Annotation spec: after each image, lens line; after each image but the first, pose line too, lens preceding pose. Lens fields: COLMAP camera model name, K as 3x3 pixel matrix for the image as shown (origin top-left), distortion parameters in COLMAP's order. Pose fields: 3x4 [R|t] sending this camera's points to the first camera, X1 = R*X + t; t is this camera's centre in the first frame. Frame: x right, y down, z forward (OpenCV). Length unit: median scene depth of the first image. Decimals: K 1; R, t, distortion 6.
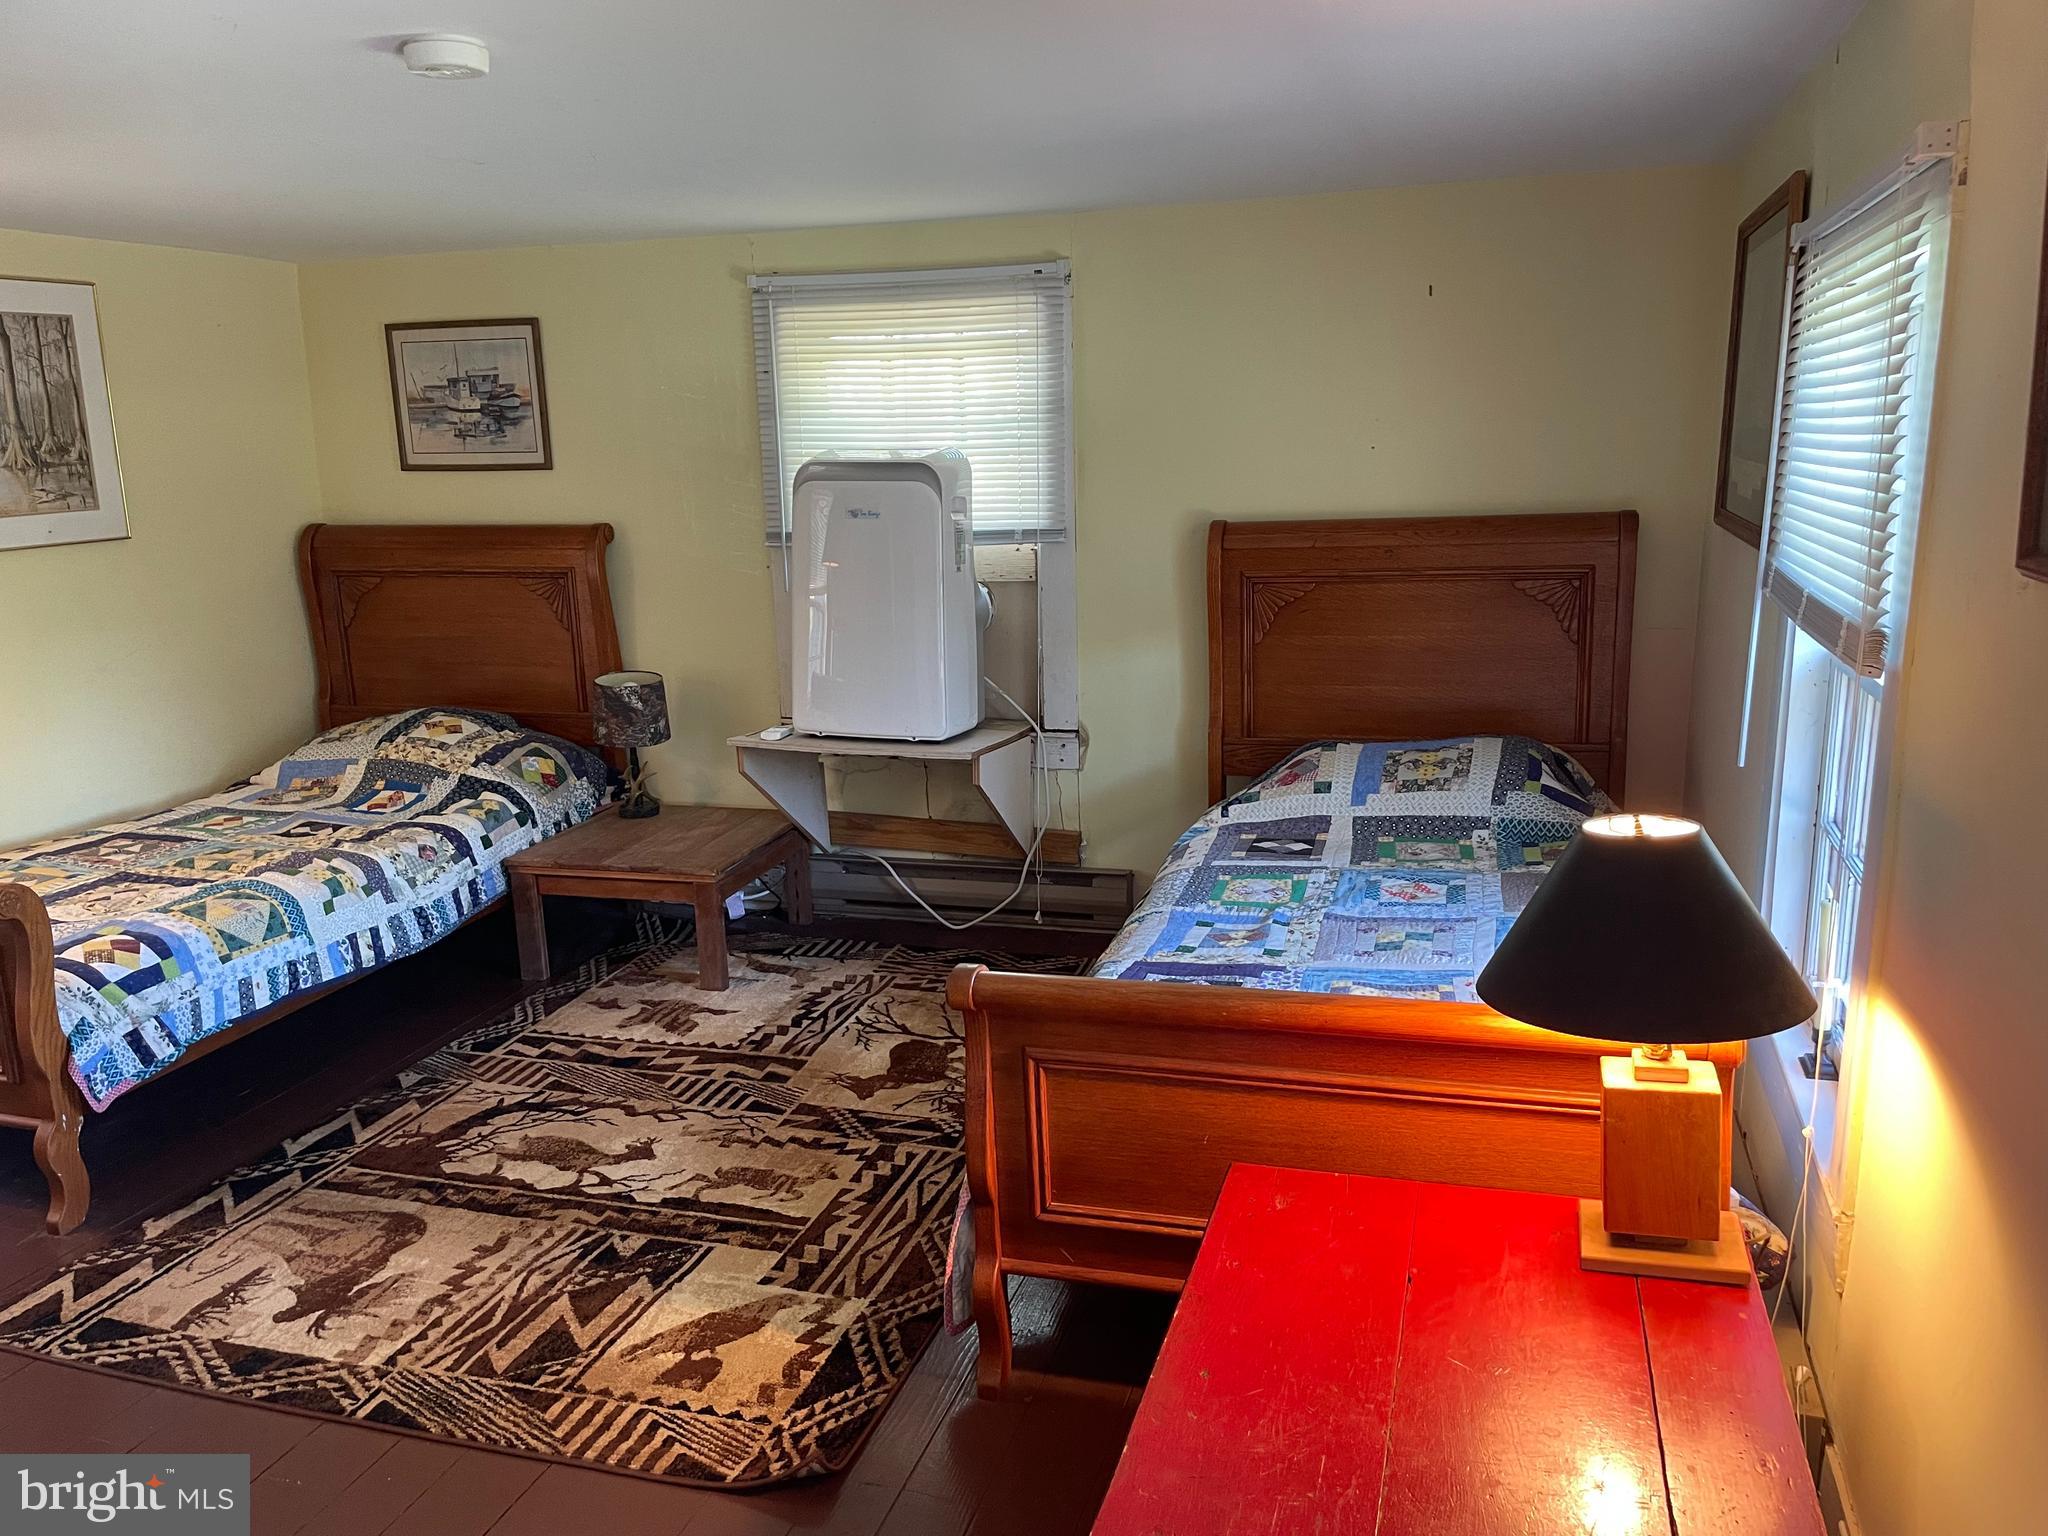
lens RADIAL K [[1557.6, 0, 1032.3], [0, 1557.6, 775.0], [0, 0, 1]] dist [0.084088, -0.107649]
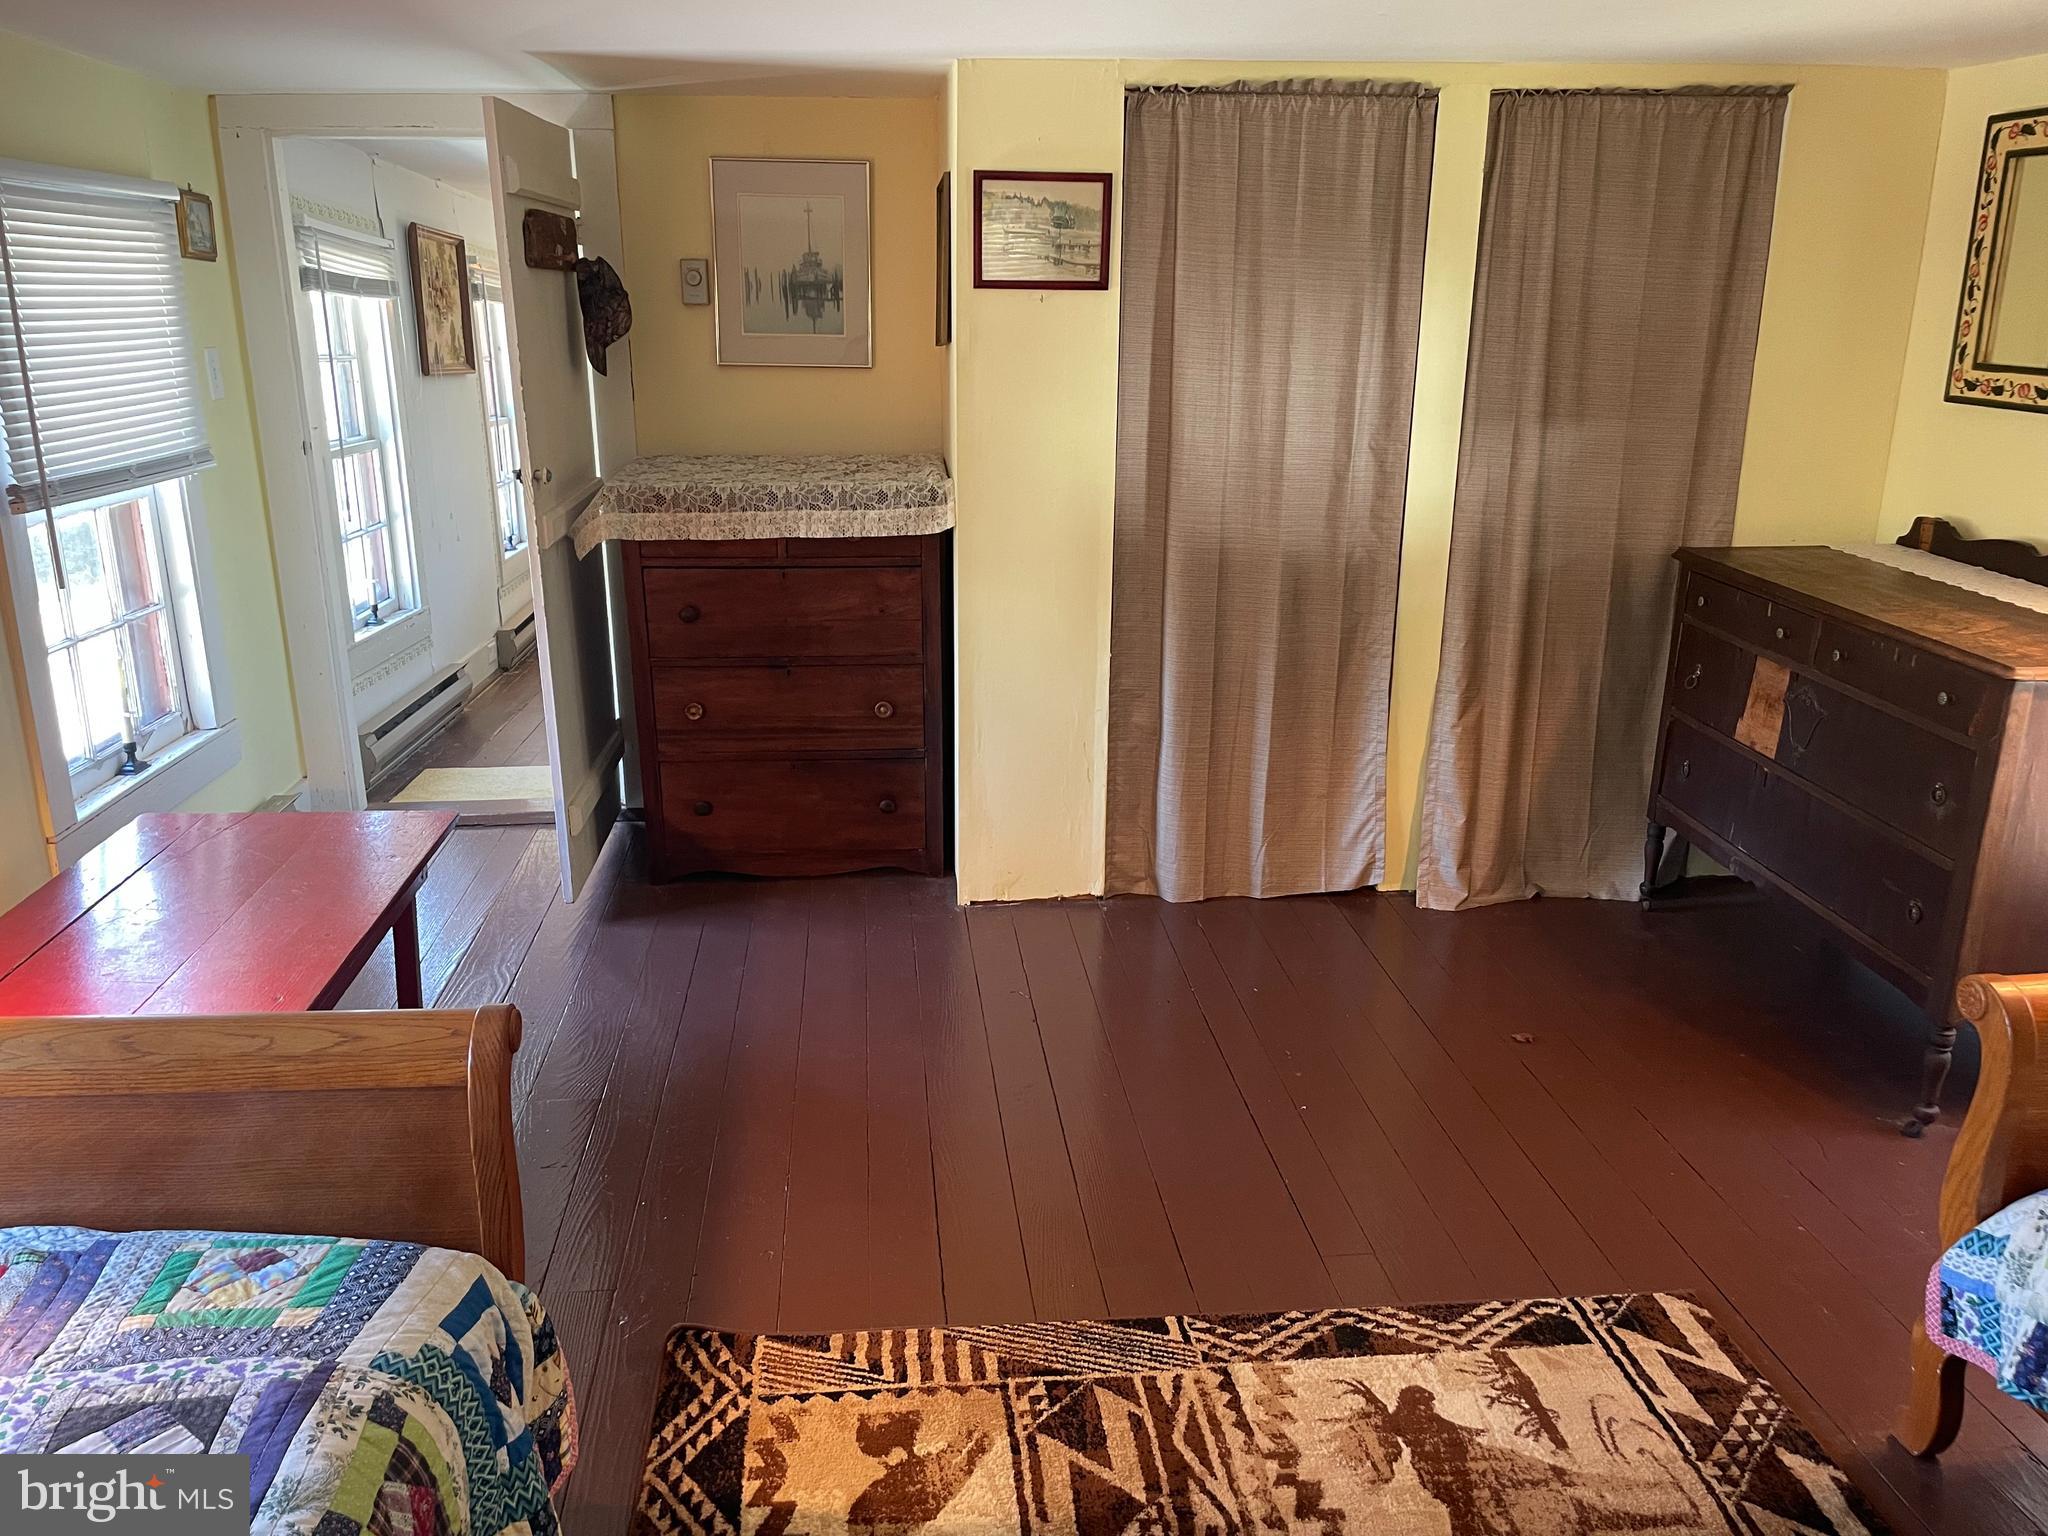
lens RADIAL K [[1536.4, 0, 995.7], [0, 1536.4, 767.5], [0, 0, 1]] dist [0.083170, -0.090206]
pose [[-0.923525, 0.122042, -0.363604, -0.002736], [-0.066811, 0.882339, 0.465848, -0.339362], [0.377675, 0.454515, -0.806708, 1.495919]]
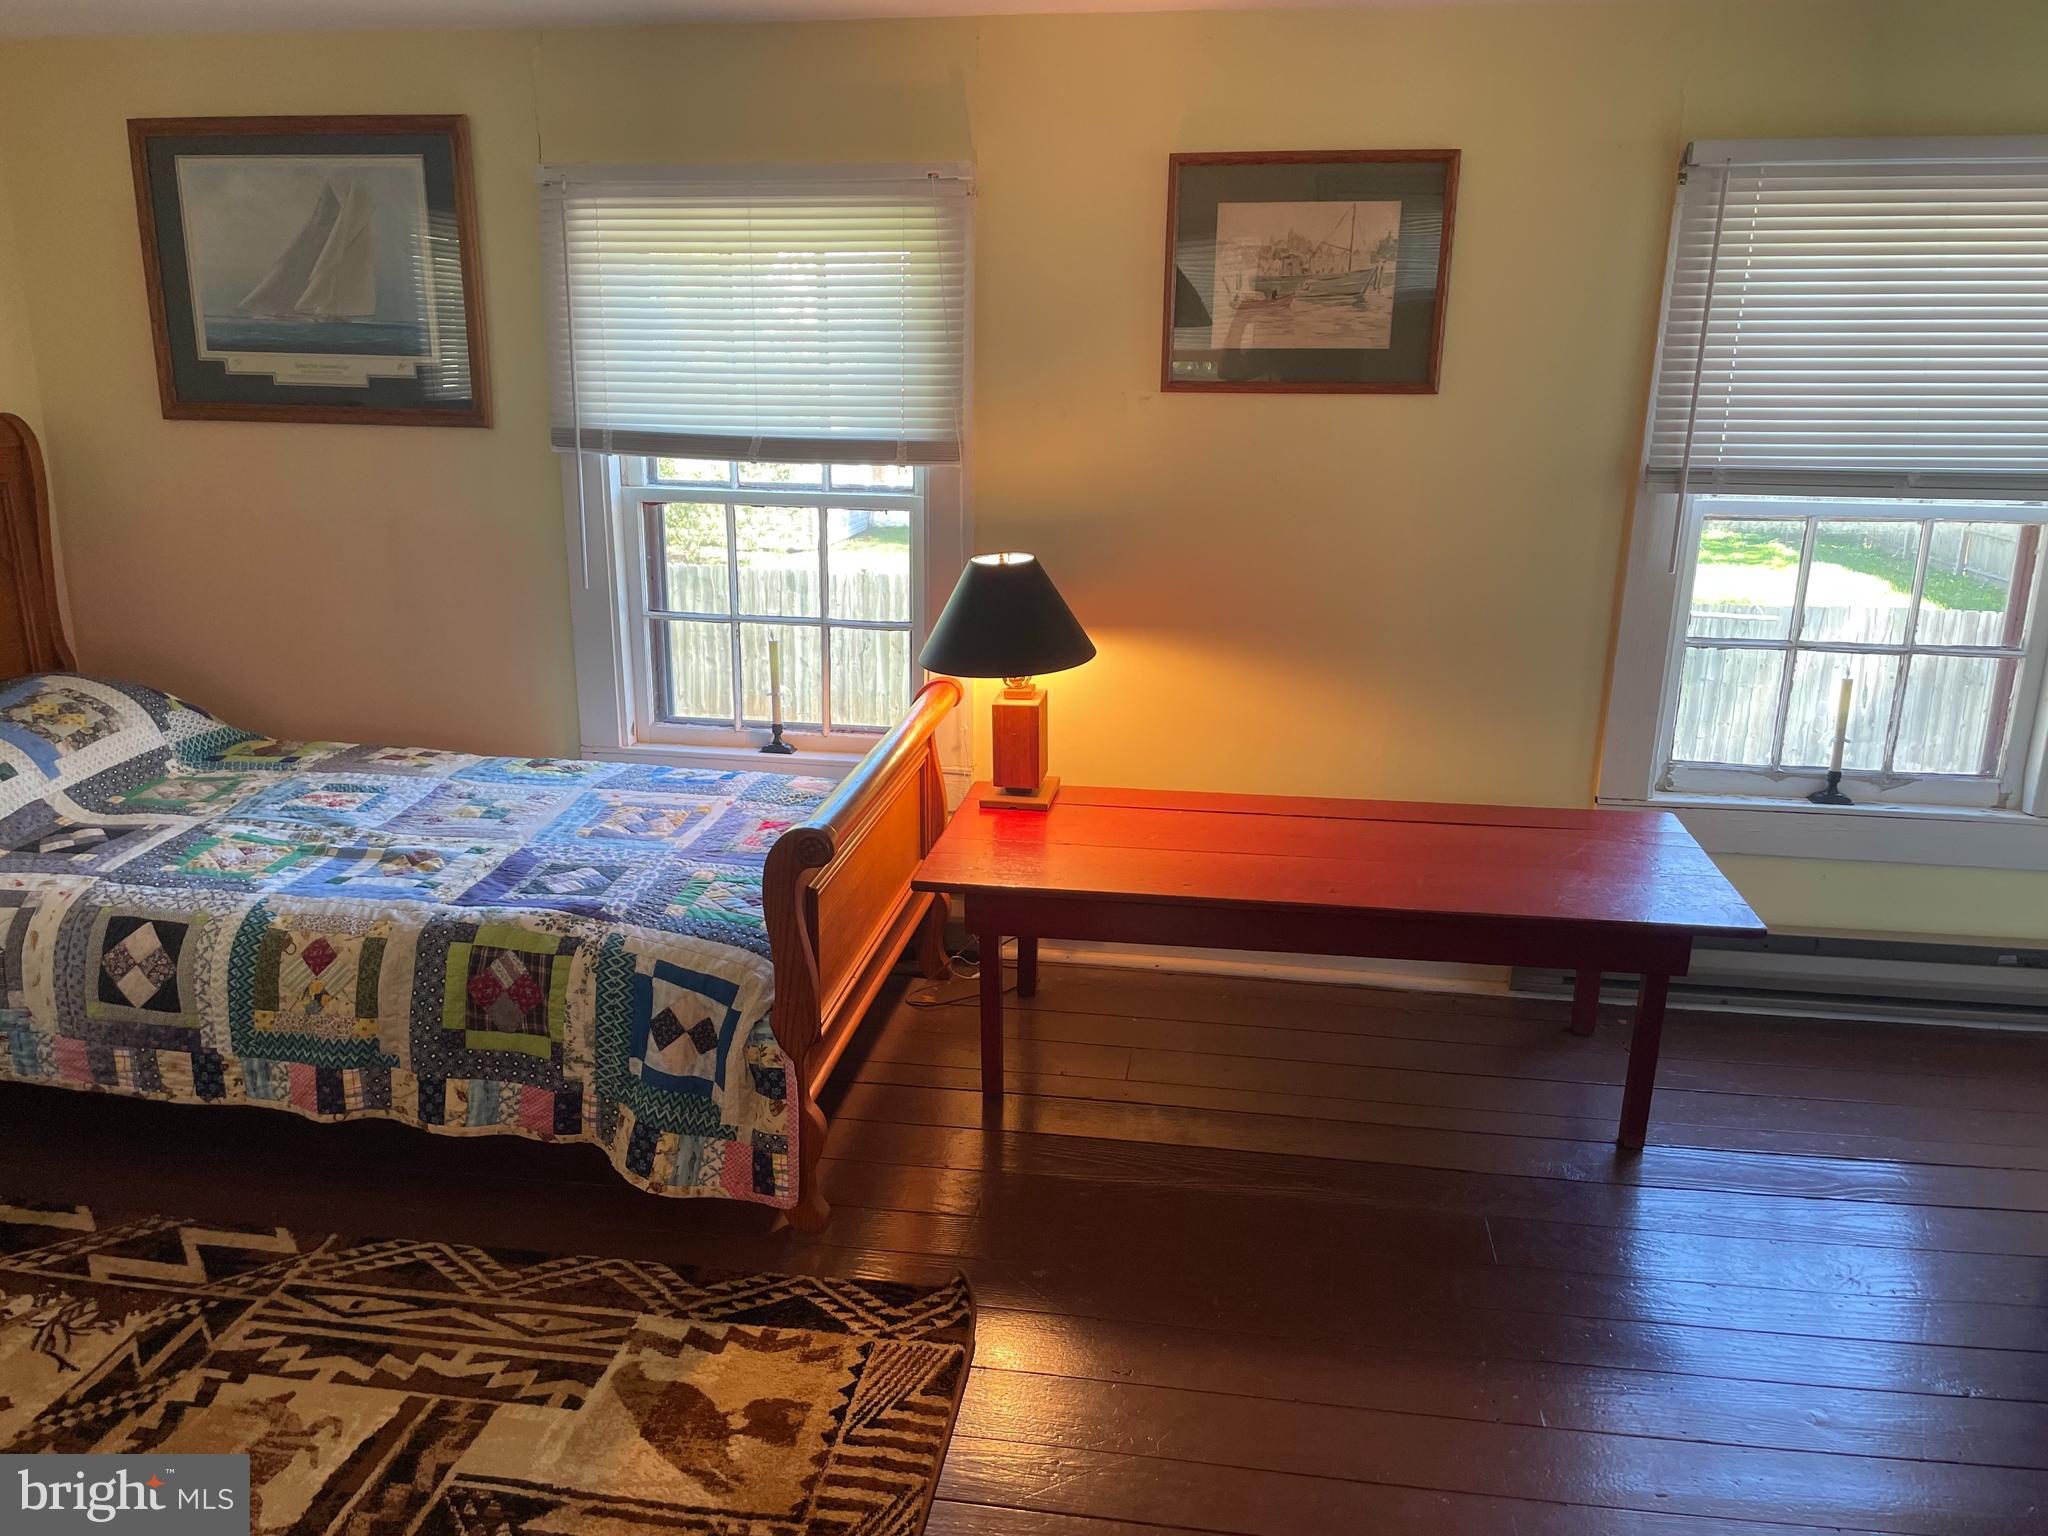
lens RADIAL K [[1557.6, 0, 1032.3], [0, 1557.6, 775.0], [0, 0, 1]] dist [0.084088, -0.107649]
pose [[-0.148266, -0.241070, 0.959116, -0.929399], [0.205891, 0.941059, 0.268359, -0.138684], [-0.967278, 0.237262, -0.089893, 0.829650]]
